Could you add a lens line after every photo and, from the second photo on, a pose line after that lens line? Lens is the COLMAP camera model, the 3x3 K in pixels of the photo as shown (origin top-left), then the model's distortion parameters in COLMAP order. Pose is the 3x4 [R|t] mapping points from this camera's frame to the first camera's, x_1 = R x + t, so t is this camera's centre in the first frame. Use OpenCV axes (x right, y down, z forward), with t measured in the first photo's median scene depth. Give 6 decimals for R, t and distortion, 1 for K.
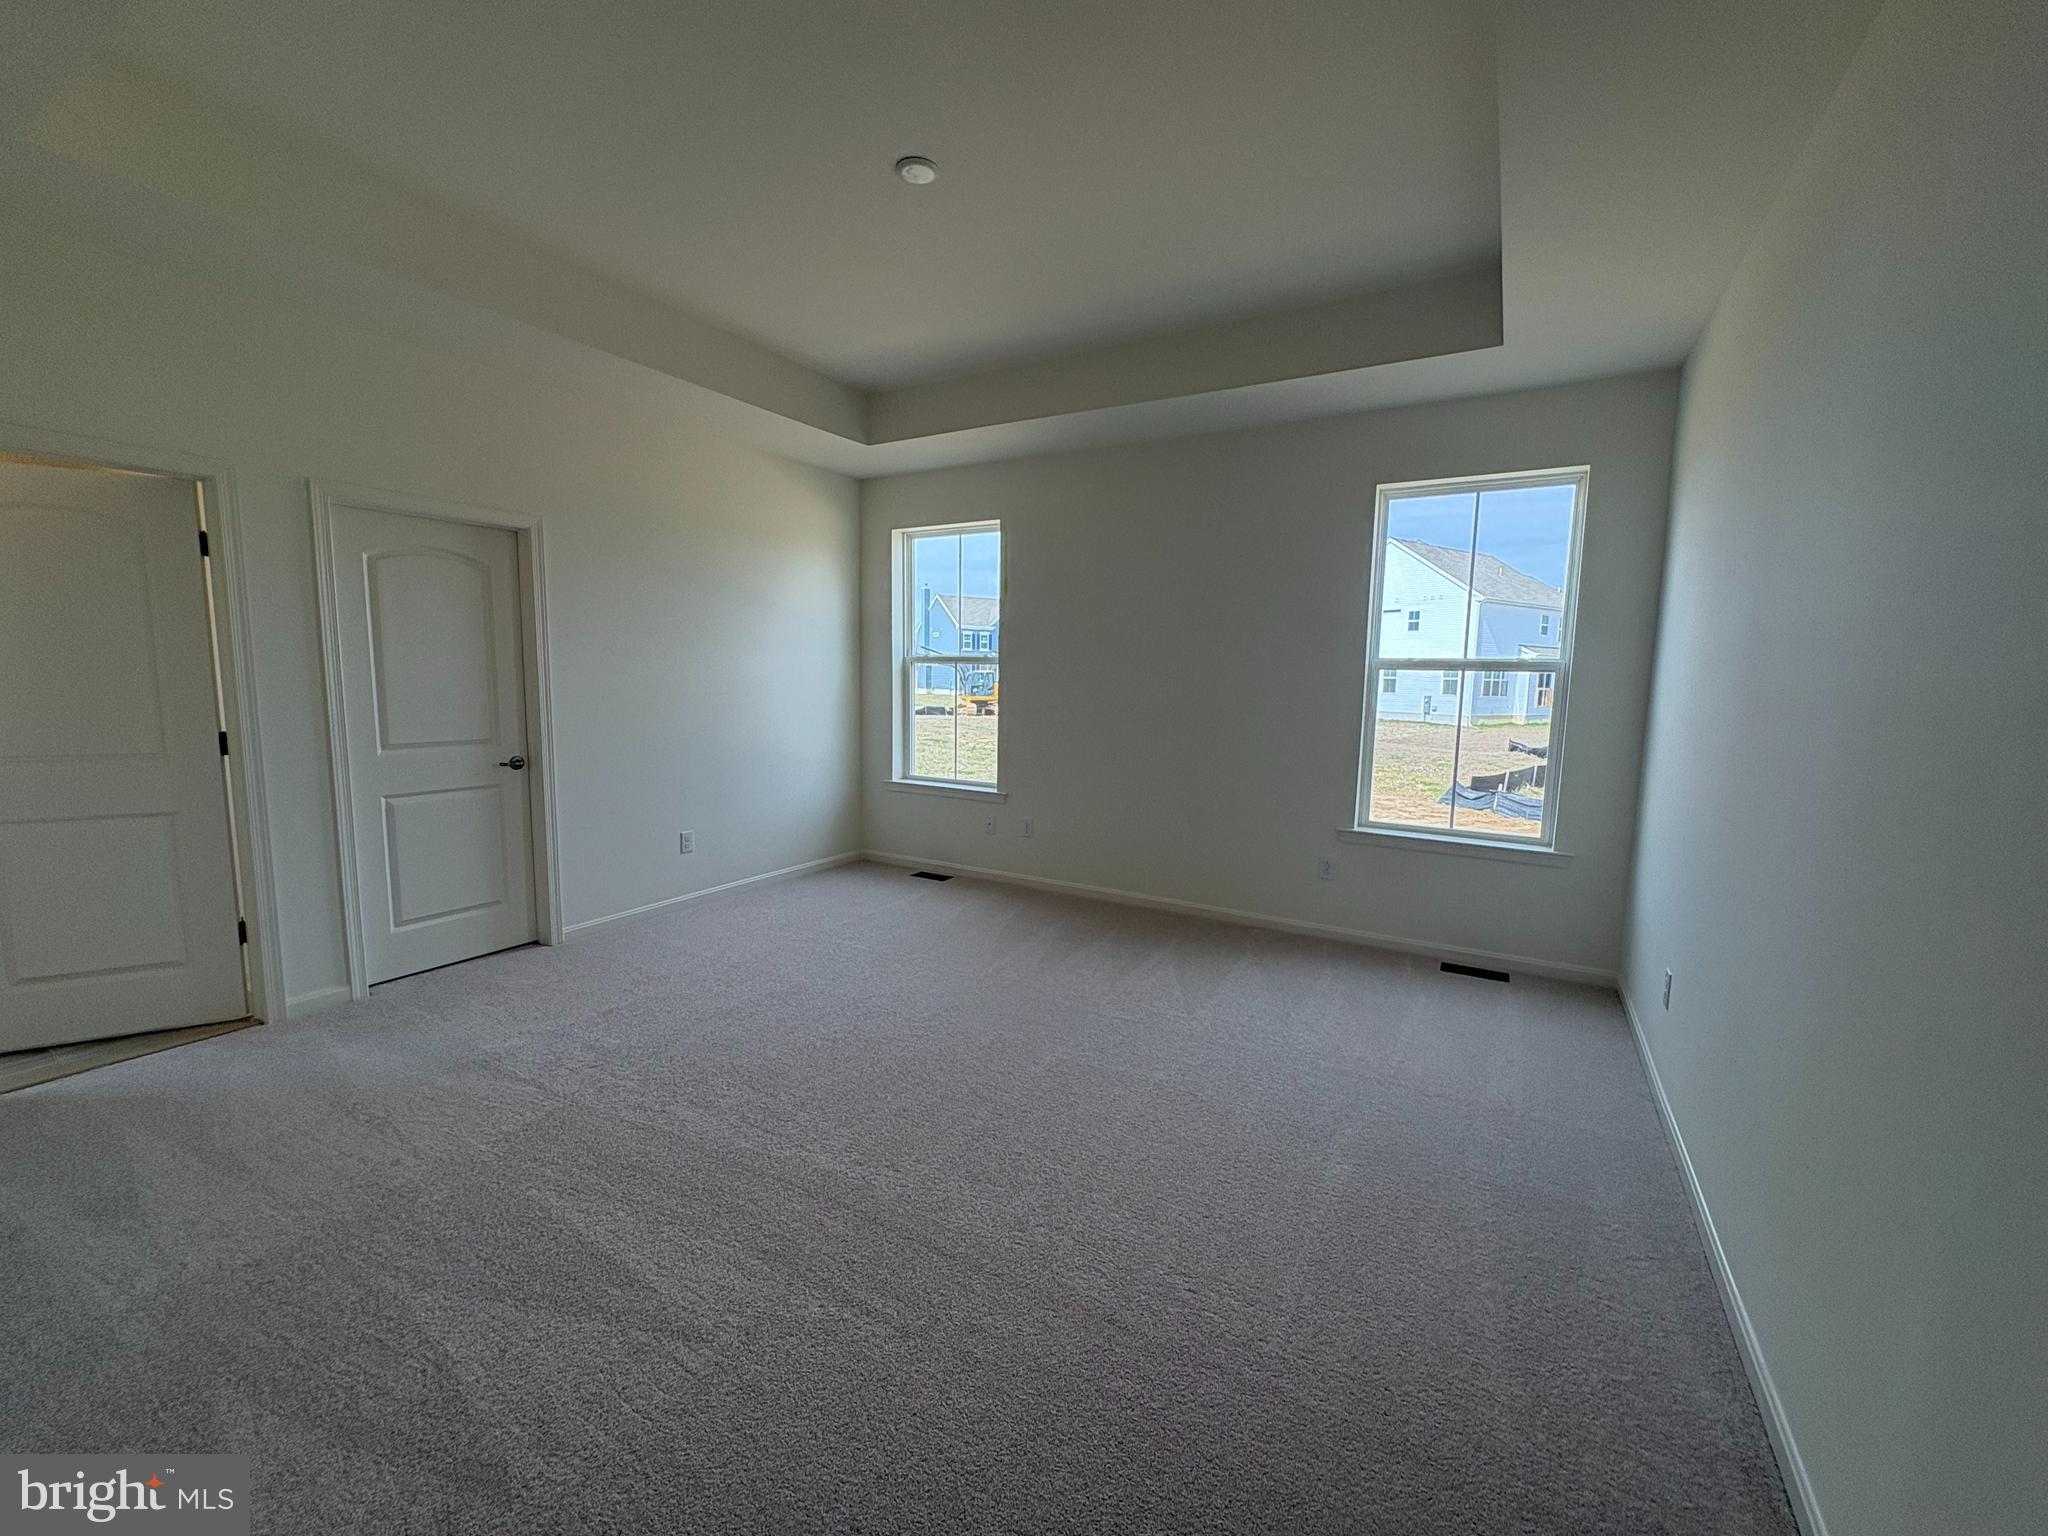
lens RADIAL K [[815.0, 0, 1026.7], [0, 815.0, 768.5], [0, 0, 1]] dist [0.000630, -0.000084]
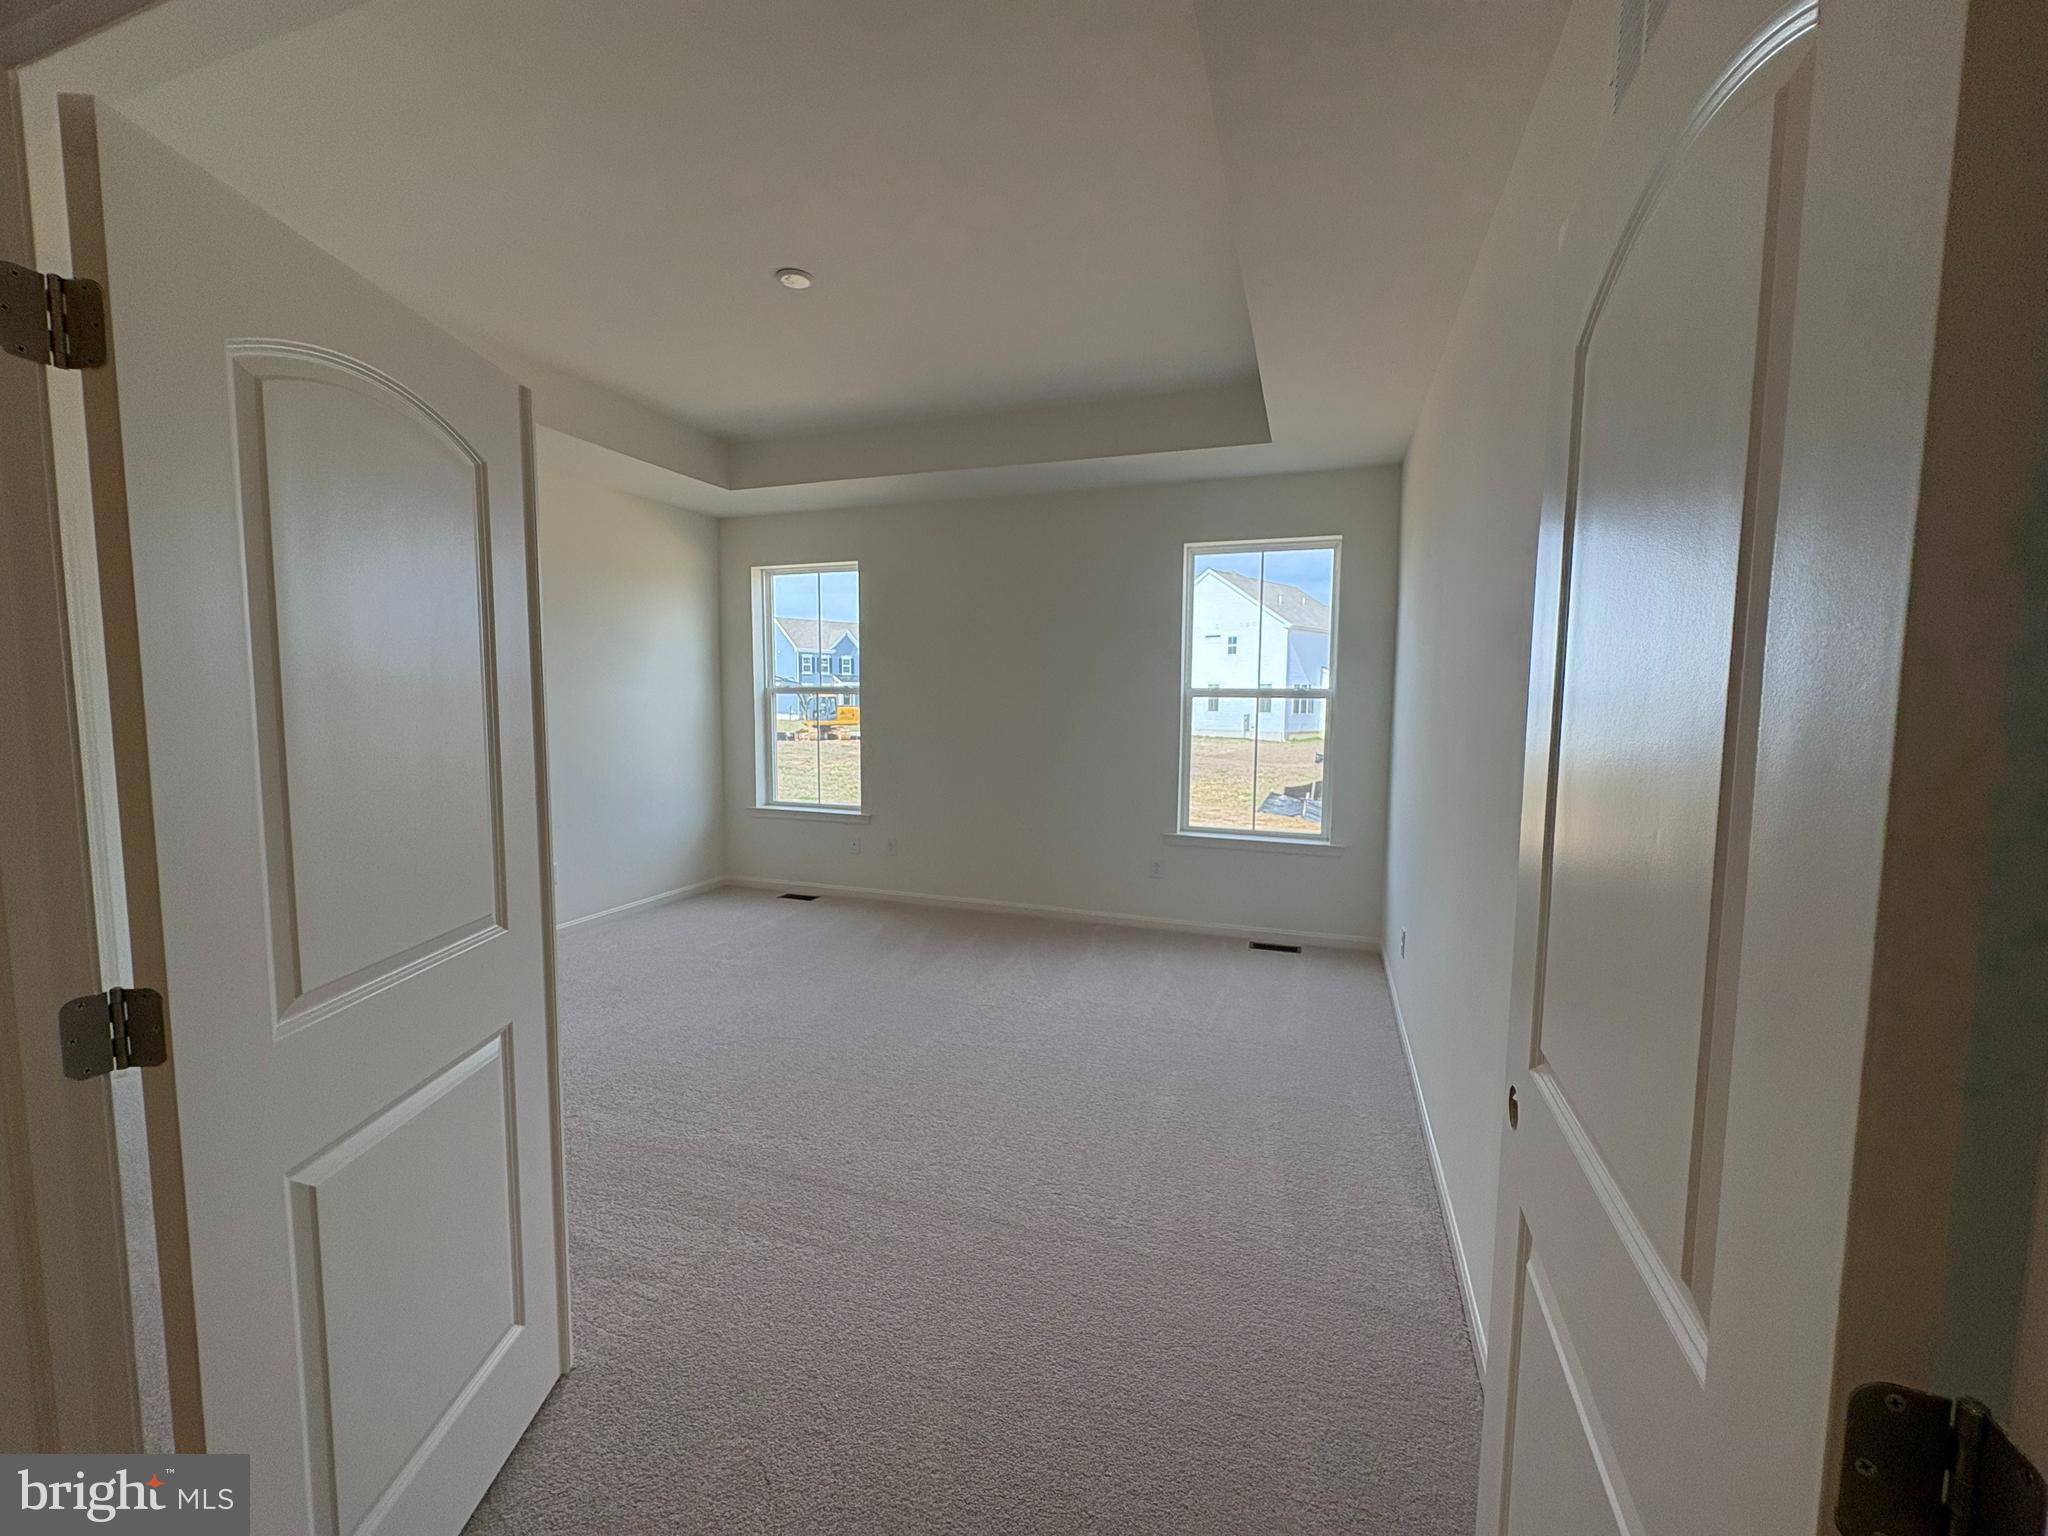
lens RADIAL K [[815.0, 0, 1026.7], [0, 815.0, 768.5], [0, 0, 1]] dist [0.000630, -0.000084]
pose [[0.981780, -0.026602, 0.188149, -0.028214], [0.031678, 0.999209, -0.024023, 0.002381], [-0.187361, 0.029545, 0.981847, -0.111335]]
